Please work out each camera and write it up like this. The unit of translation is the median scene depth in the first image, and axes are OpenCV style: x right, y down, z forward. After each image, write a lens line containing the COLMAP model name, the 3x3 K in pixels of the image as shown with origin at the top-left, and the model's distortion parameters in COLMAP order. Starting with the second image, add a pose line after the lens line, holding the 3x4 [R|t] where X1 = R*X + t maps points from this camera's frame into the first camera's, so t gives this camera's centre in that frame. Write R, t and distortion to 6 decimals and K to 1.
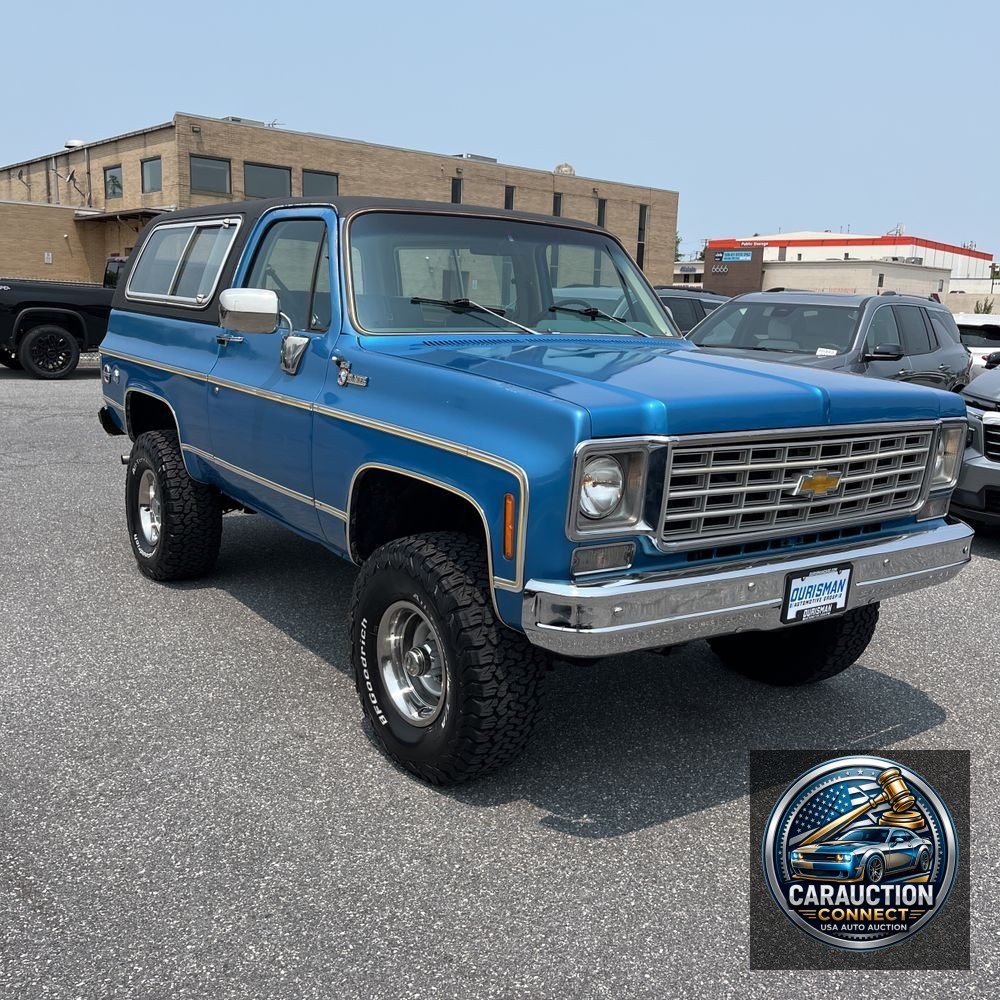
lens RADIAL K [[1015.0, 0, 508.5], [0, 1015.0, 509.7], [0, 0, 1]] dist [0.040337, -0.031509]
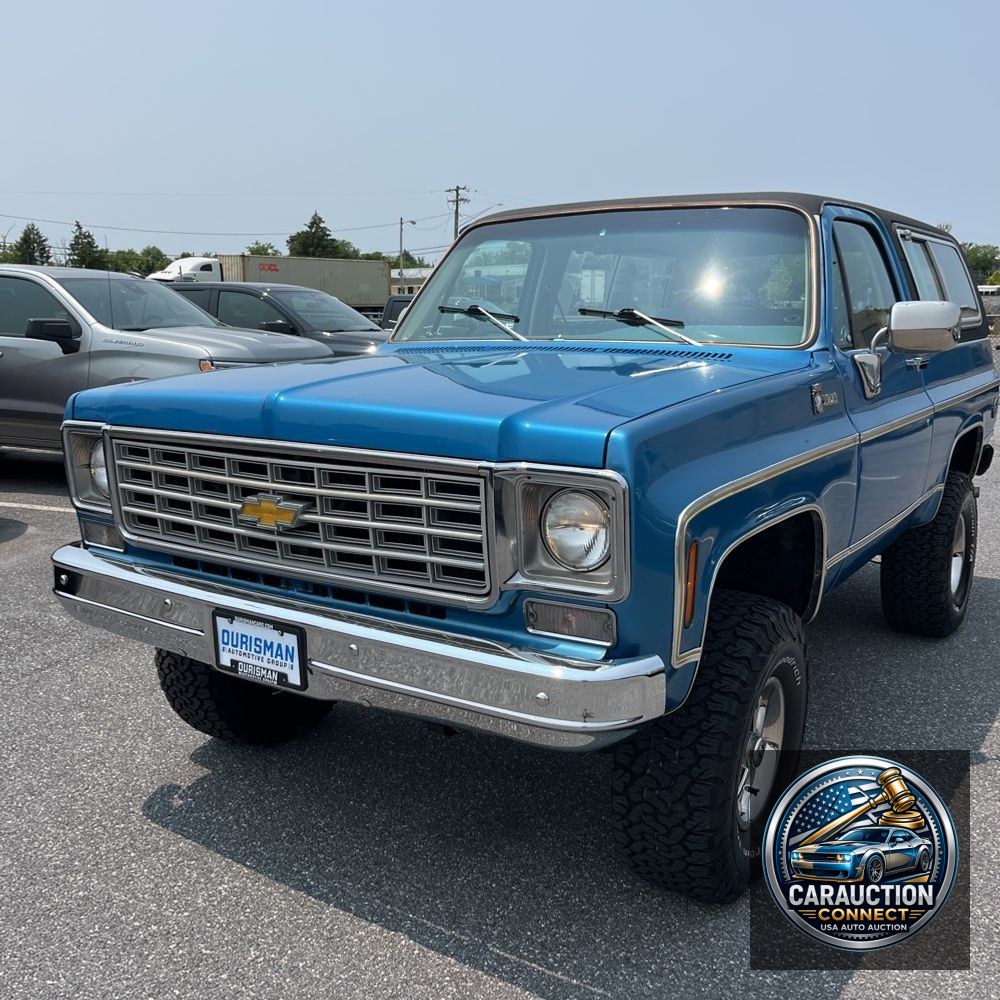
lens RADIAL K [[1015.0, 0, 508.5], [0, 1015.0, 509.7], [0, 0, 1]] dist [0.040337, -0.031509]
pose [[0.354657, 0.132559, -0.925552, 0.978149], [-0.176323, 0.981620, 0.073025, -0.104872], [0.918220, 0.137297, 0.371512, 0.778606]]
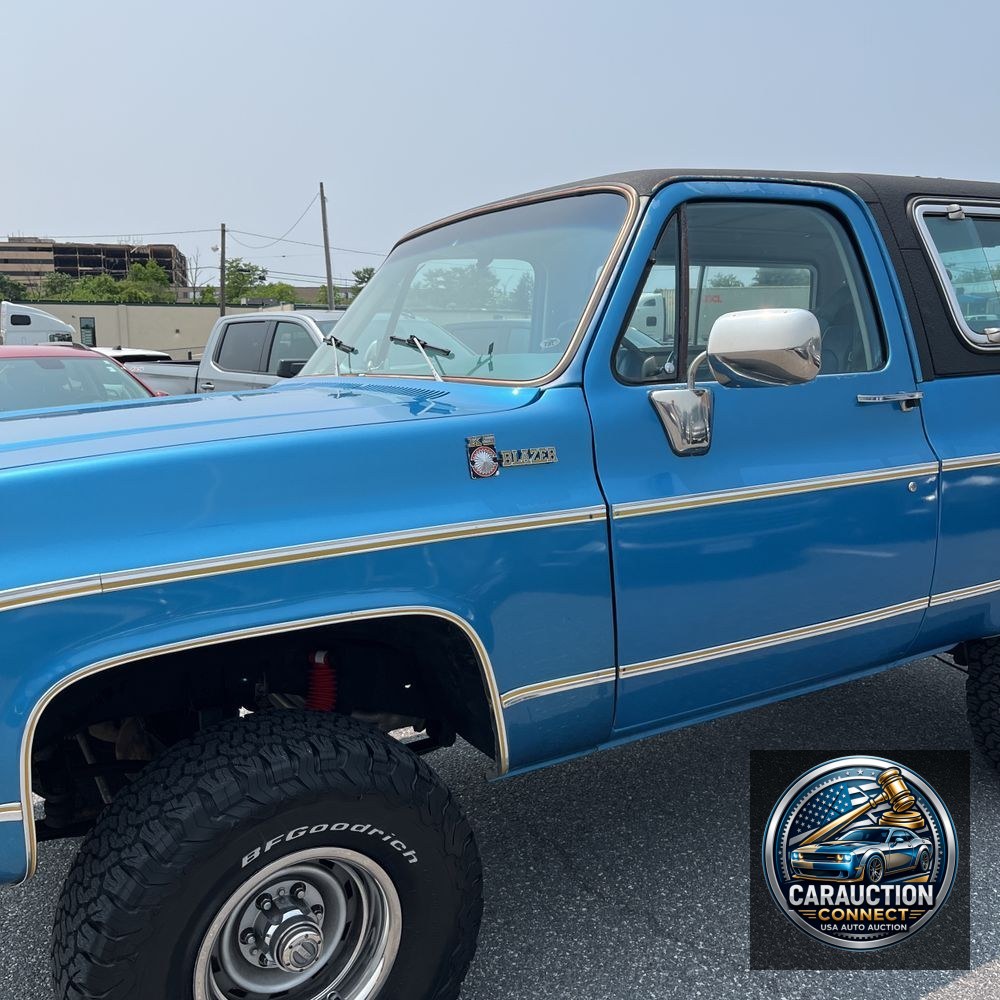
lens RADIAL K [[1018.3, 0, 503.6], [0, 1018.3, 499.1], [0, 0, 1]] dist [0.034447, -0.023621]
pose [[-0.092647, 0.101478, -0.990514, 0.868555], [-0.179621, 0.976769, 0.116871, -0.222814], [0.979363, 0.188745, -0.072267, 1.360044]]
